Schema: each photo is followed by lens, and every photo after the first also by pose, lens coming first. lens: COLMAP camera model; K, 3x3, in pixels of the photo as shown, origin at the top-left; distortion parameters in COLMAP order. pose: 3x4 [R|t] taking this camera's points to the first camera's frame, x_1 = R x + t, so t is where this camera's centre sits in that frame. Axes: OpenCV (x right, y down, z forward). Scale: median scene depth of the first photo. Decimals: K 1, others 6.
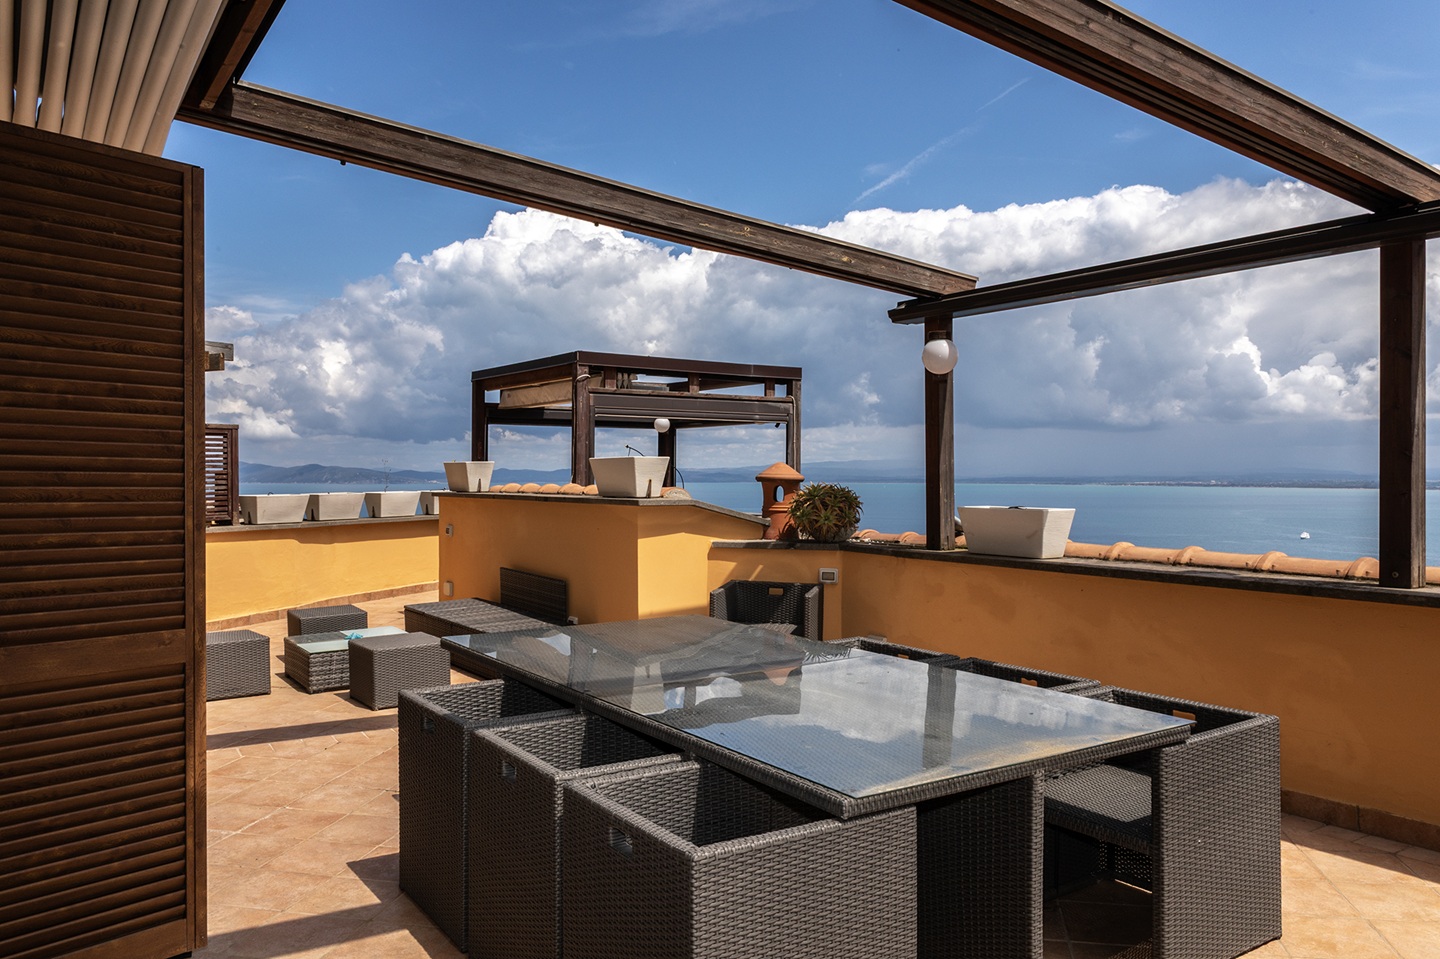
lens RADIAL K [[1296.2, 0, 723.7], [0, 1296.2, 492.6], [0, 0, 1]] dist [0.097138, 0.005884]
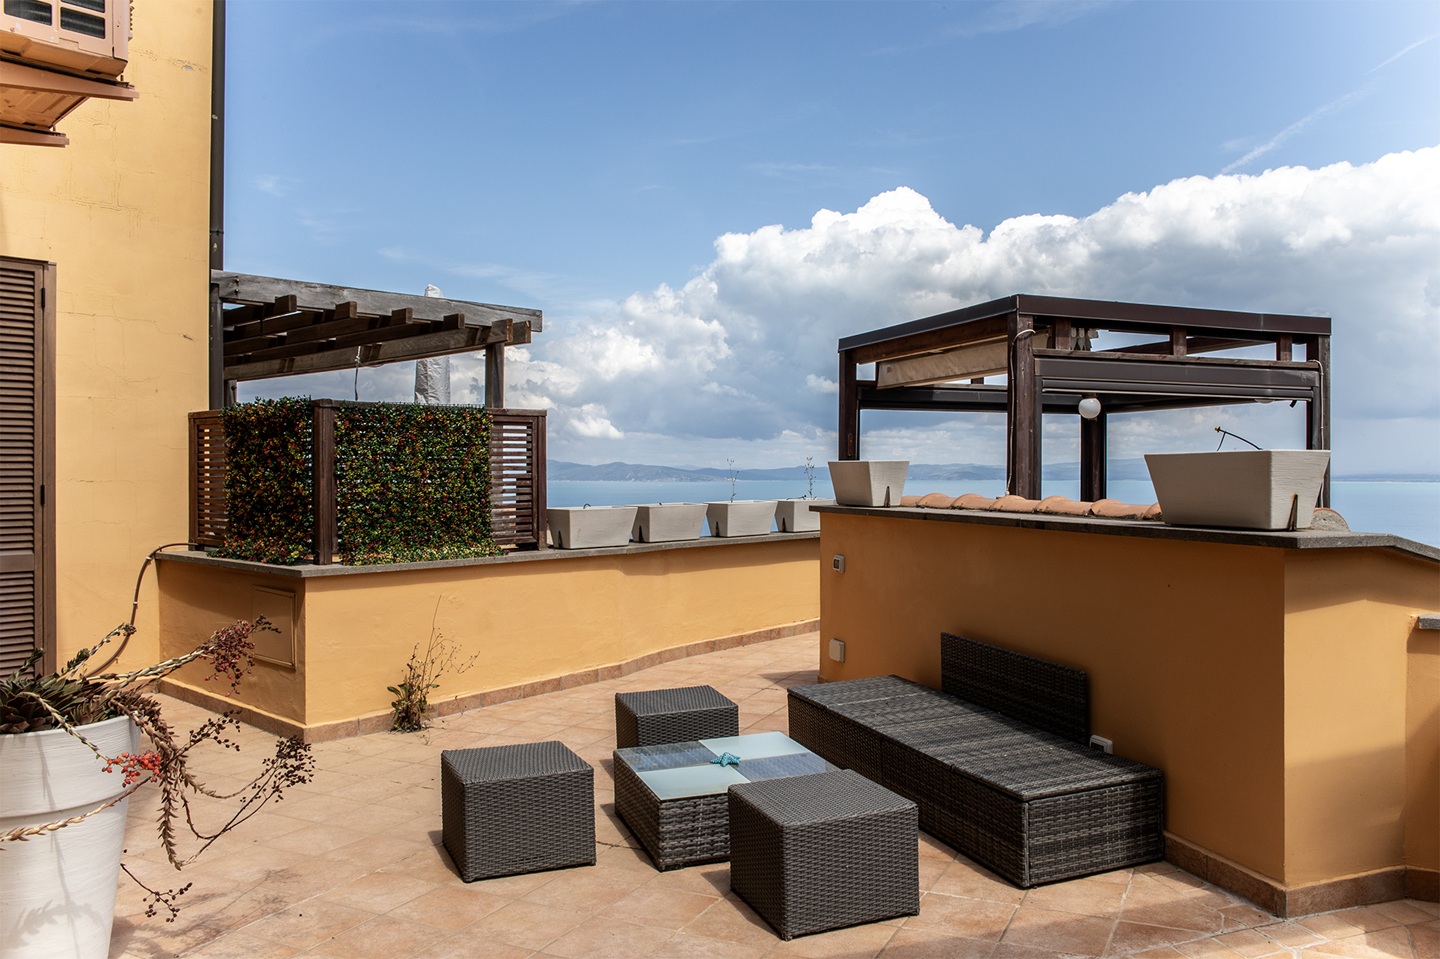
lens RADIAL K [[1150.3, 0, 720.0], [0, 1150.3, 479.5], [0, 0, 1]] dist [0.055896, -0.075969]
pose [[0.978628, 0.000373, -0.205636, -0.139779], [-0.001430, 0.999987, -0.004992, -0.010244], [0.205632, 0.005179, 0.978616, 0.383797]]
